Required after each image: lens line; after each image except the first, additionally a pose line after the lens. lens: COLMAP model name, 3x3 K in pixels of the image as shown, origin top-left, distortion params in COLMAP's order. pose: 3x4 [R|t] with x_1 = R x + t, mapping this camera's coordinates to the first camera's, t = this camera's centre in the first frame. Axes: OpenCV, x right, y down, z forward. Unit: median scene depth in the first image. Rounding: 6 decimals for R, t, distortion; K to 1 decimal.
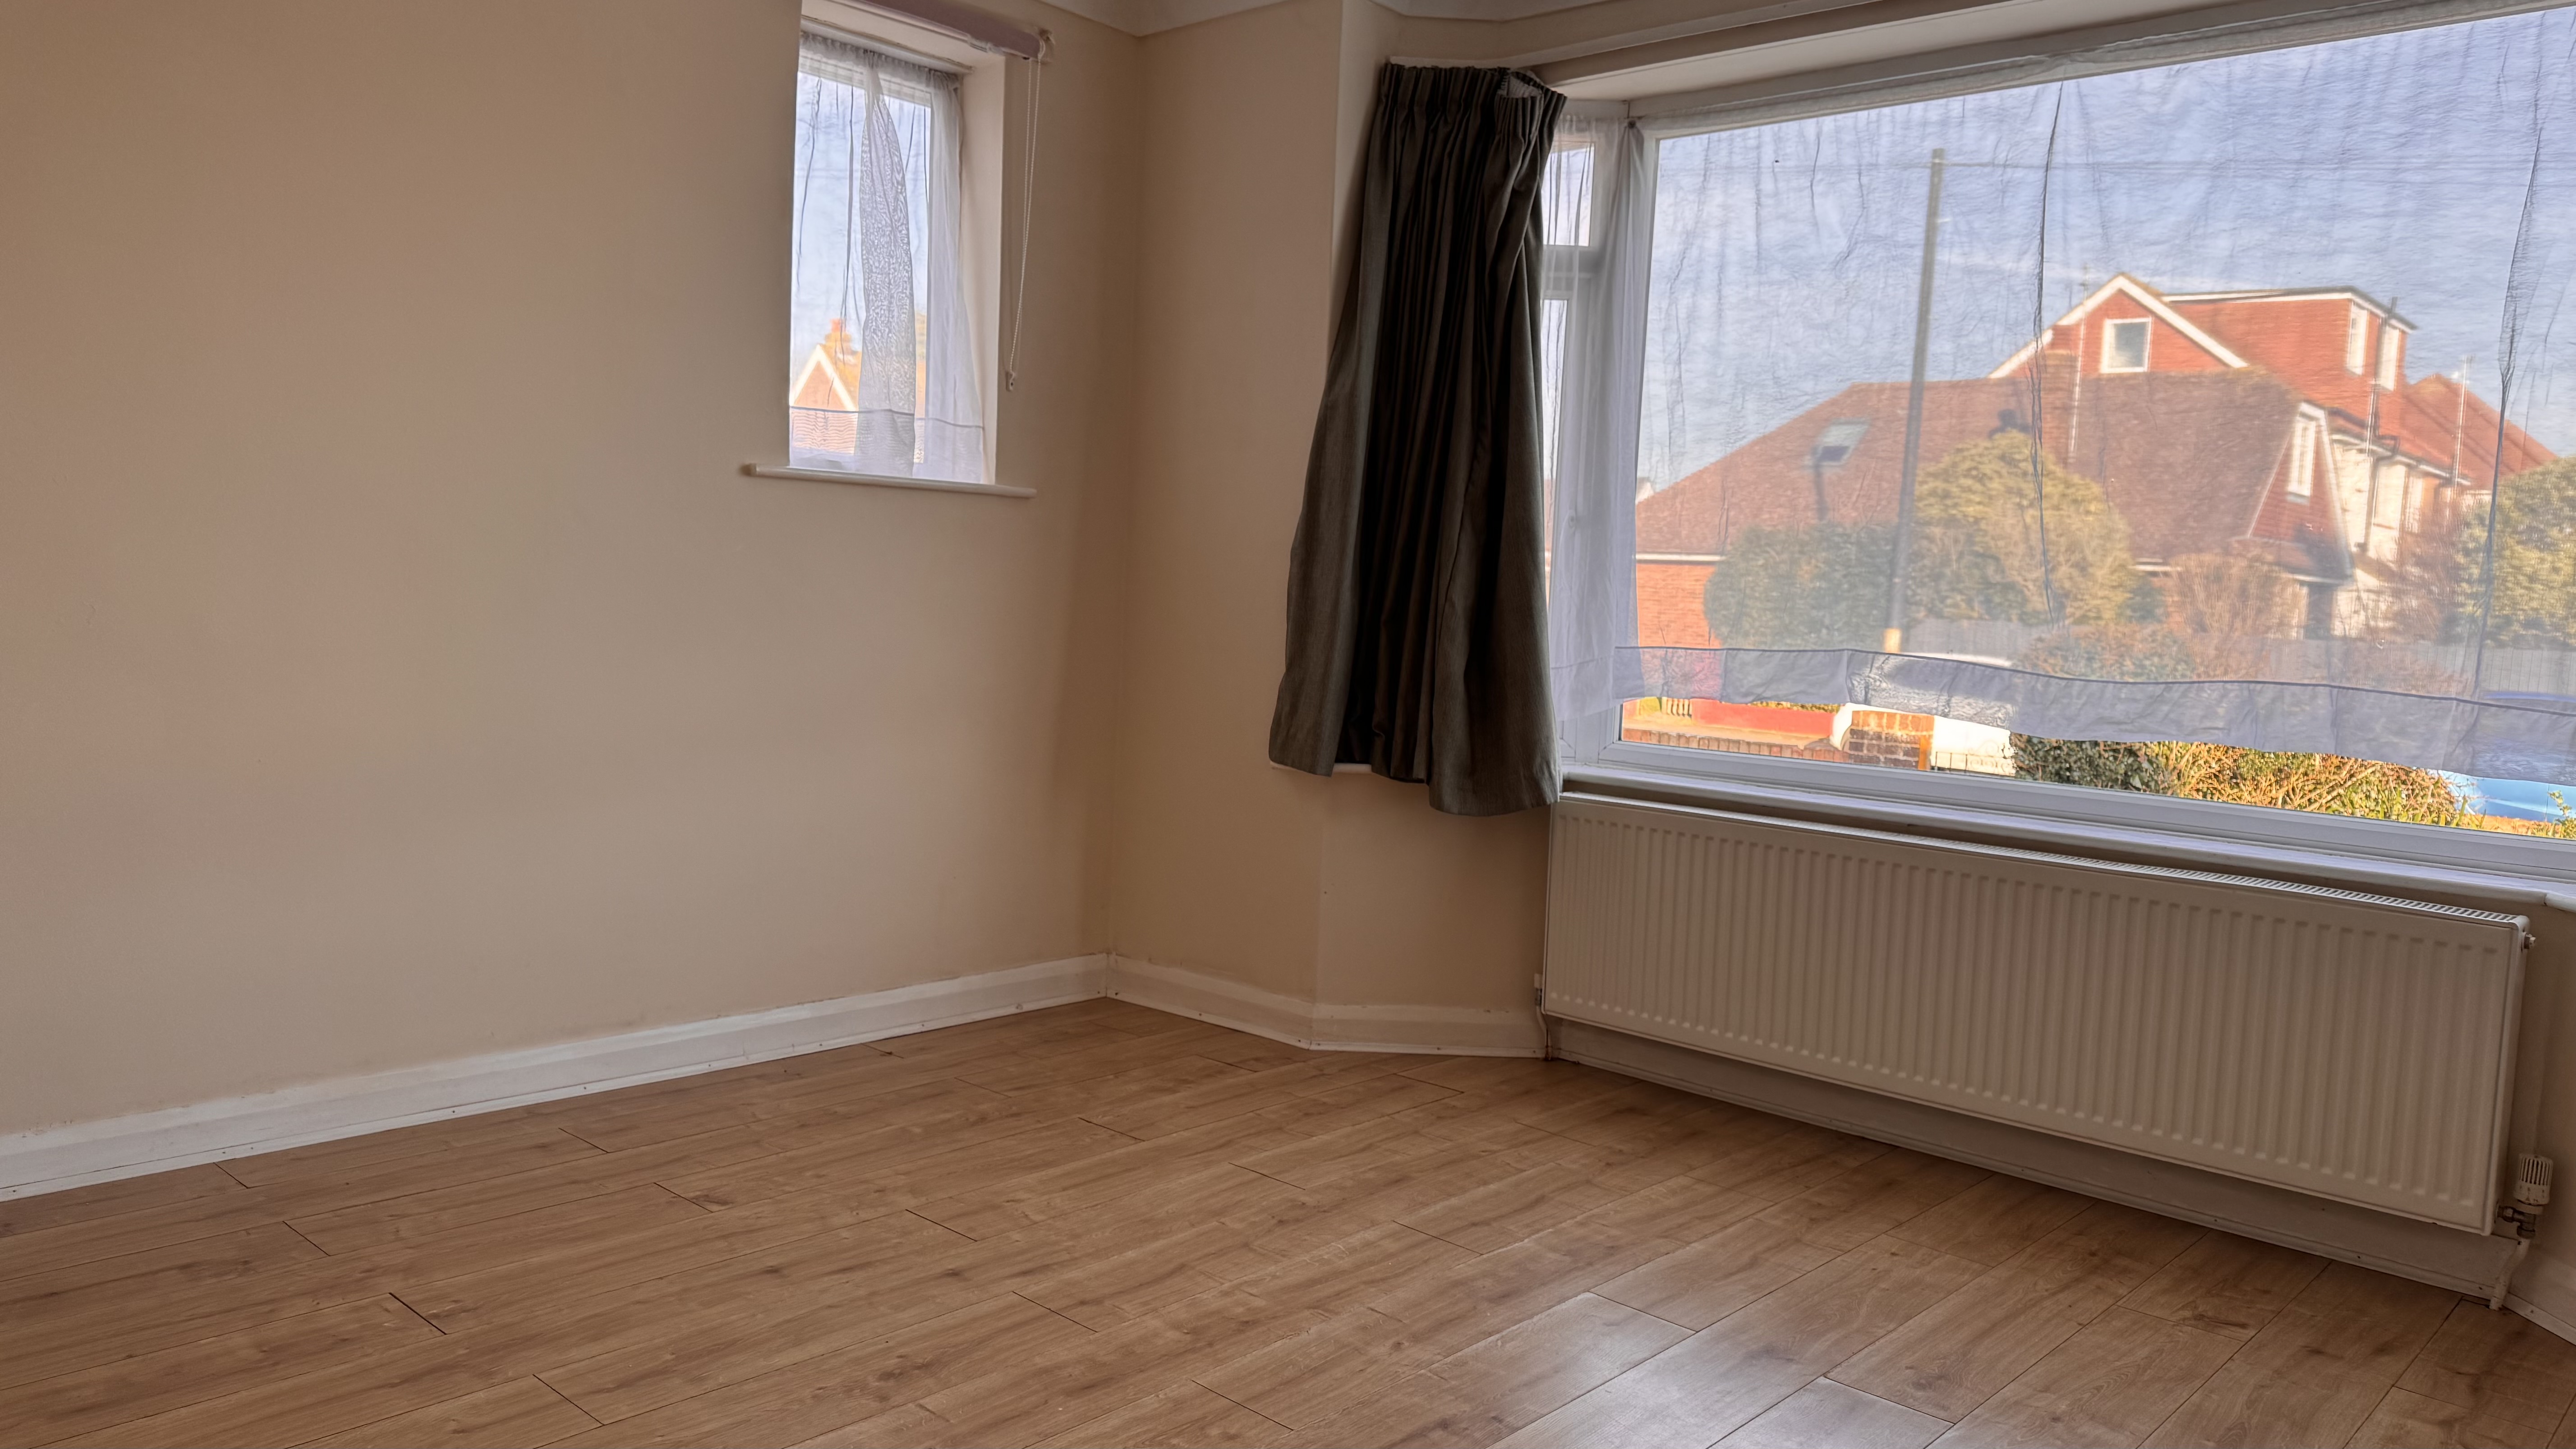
lens RADIAL K [[1858.6, 0, 1297.2], [0, 1858.6, 730.0], [0, 0, 1]] dist [0.053099, -0.057189]
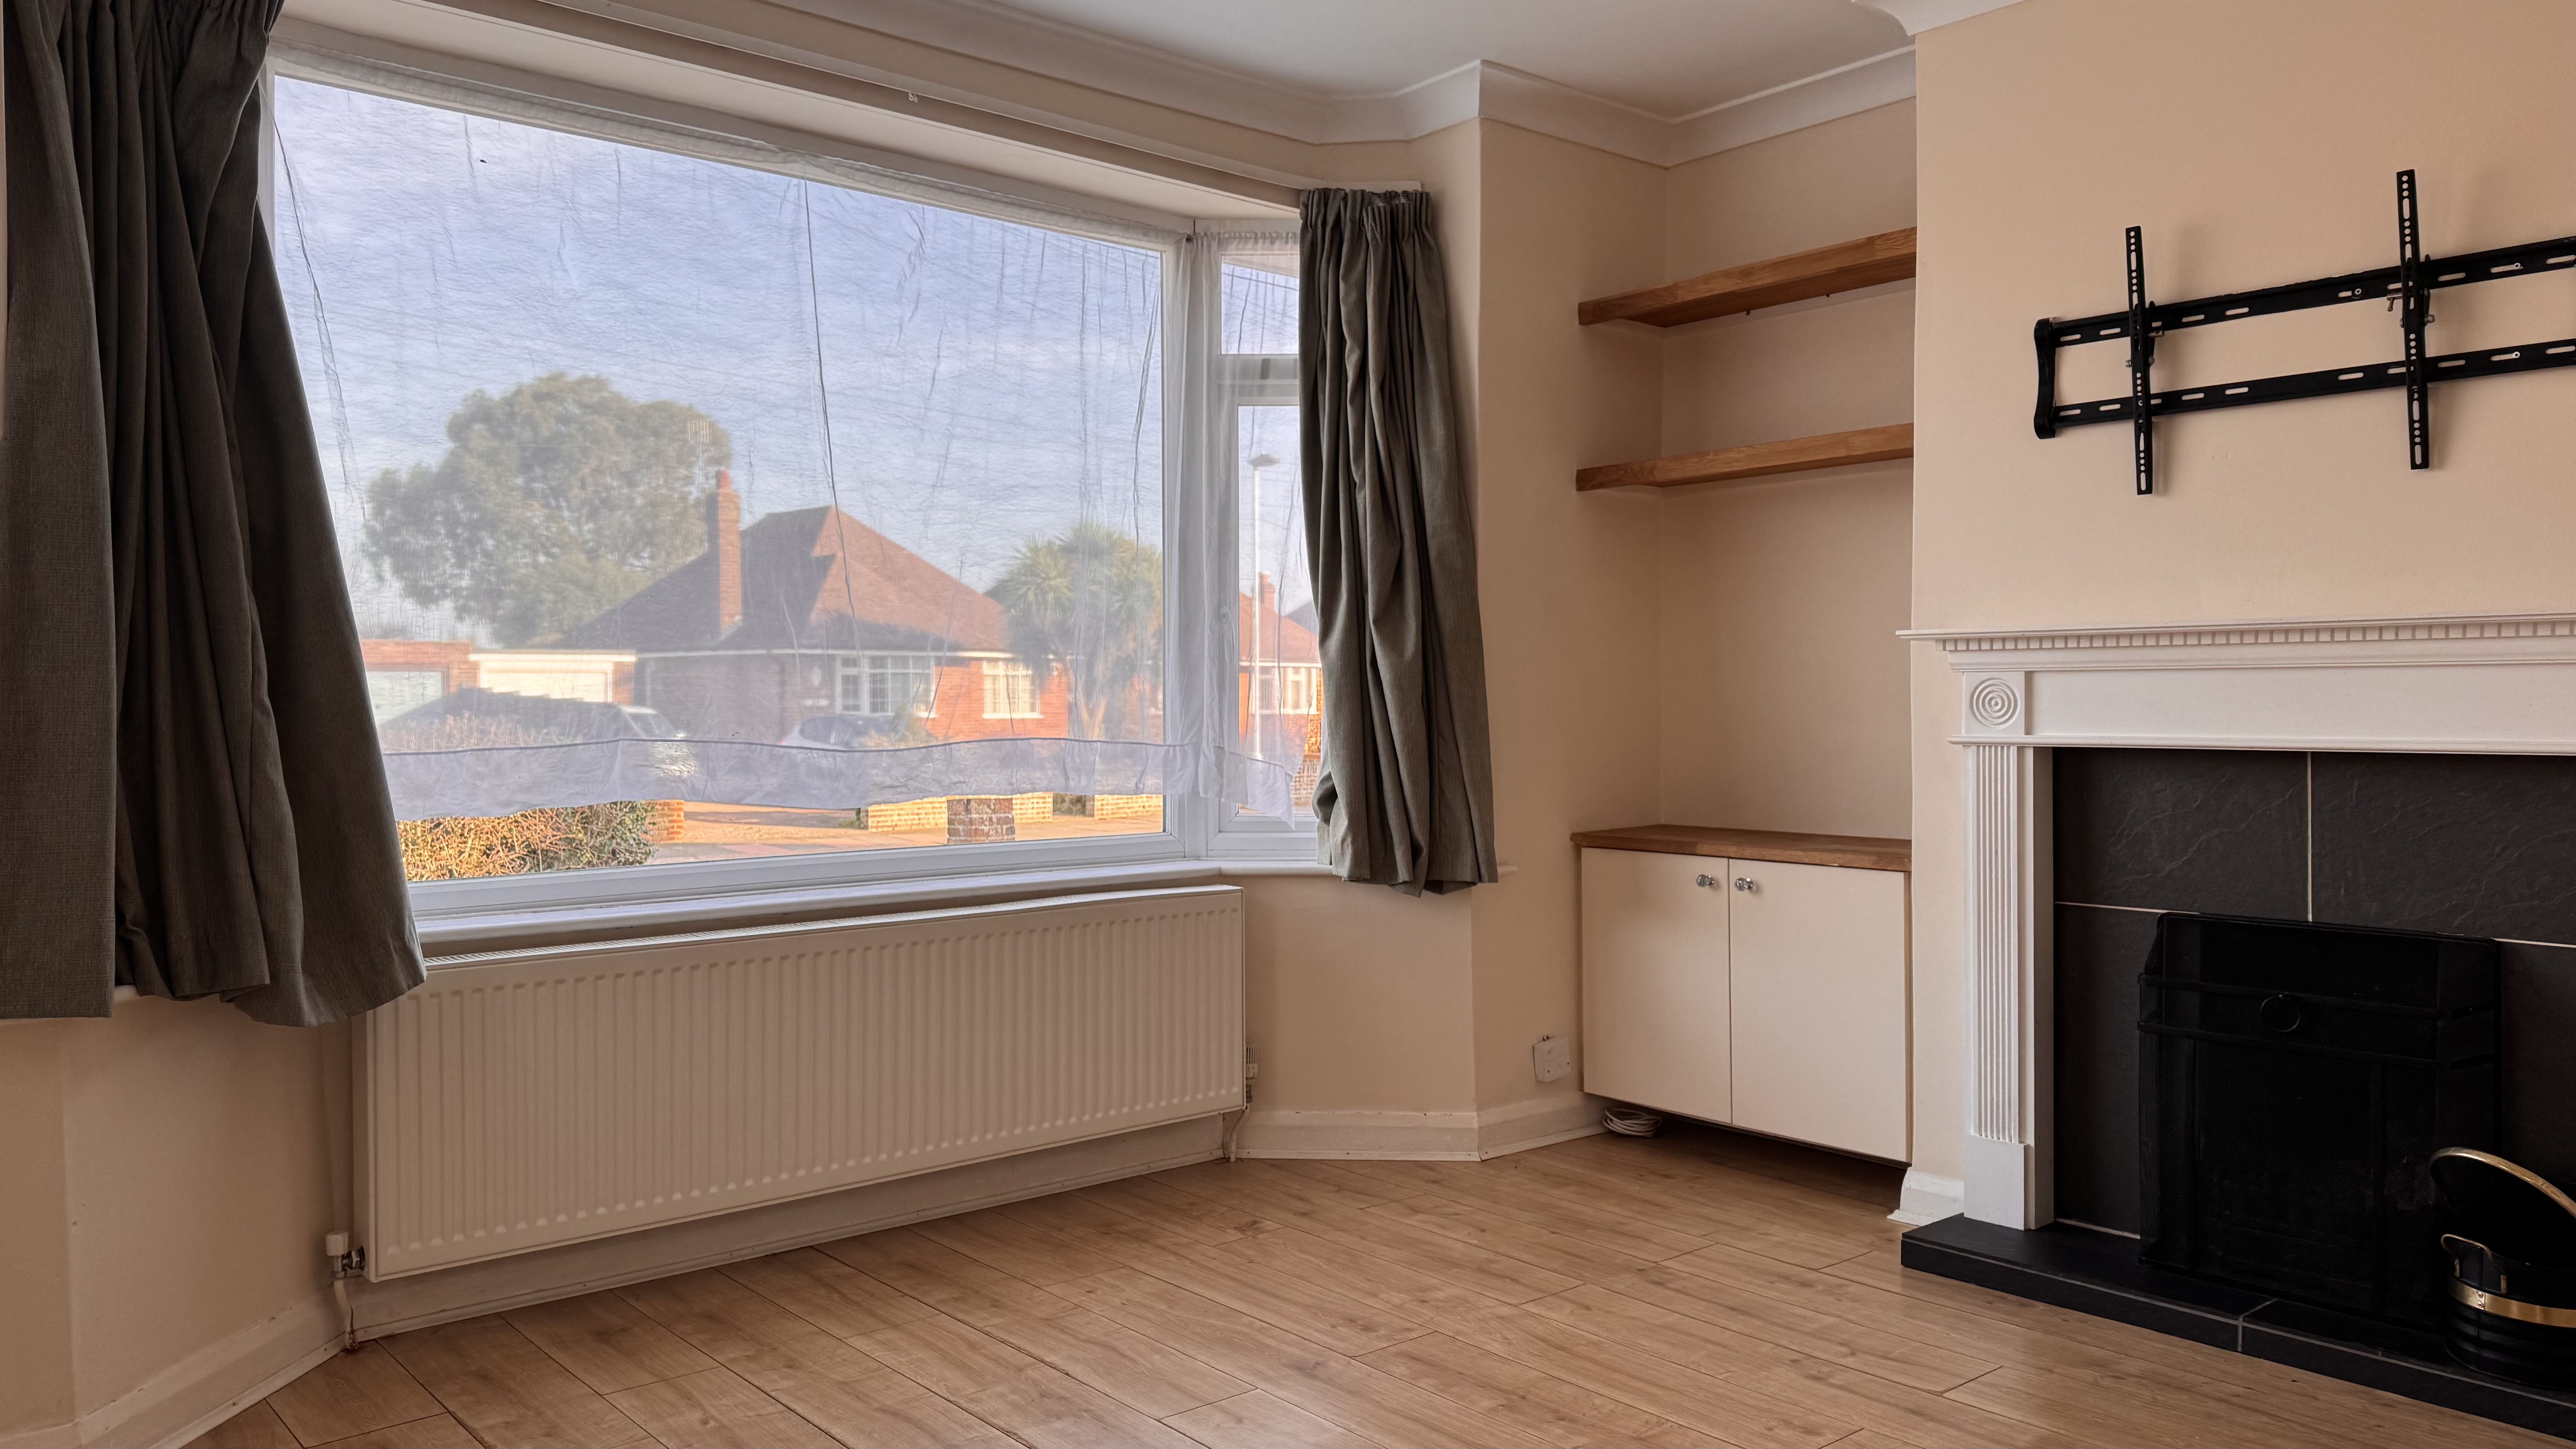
lens RADIAL K [[1771.9, 0, 1305.3], [0, 1771.9, 724.1], [0, 0, 1]] dist [0.129967, -0.208711]
pose [[0.125073, -0.056738, 0.990524, -0.625439], [0.095590, 0.994408, 0.044891, -0.070207], [-0.987532, 0.089070, 0.129798, 0.691353]]
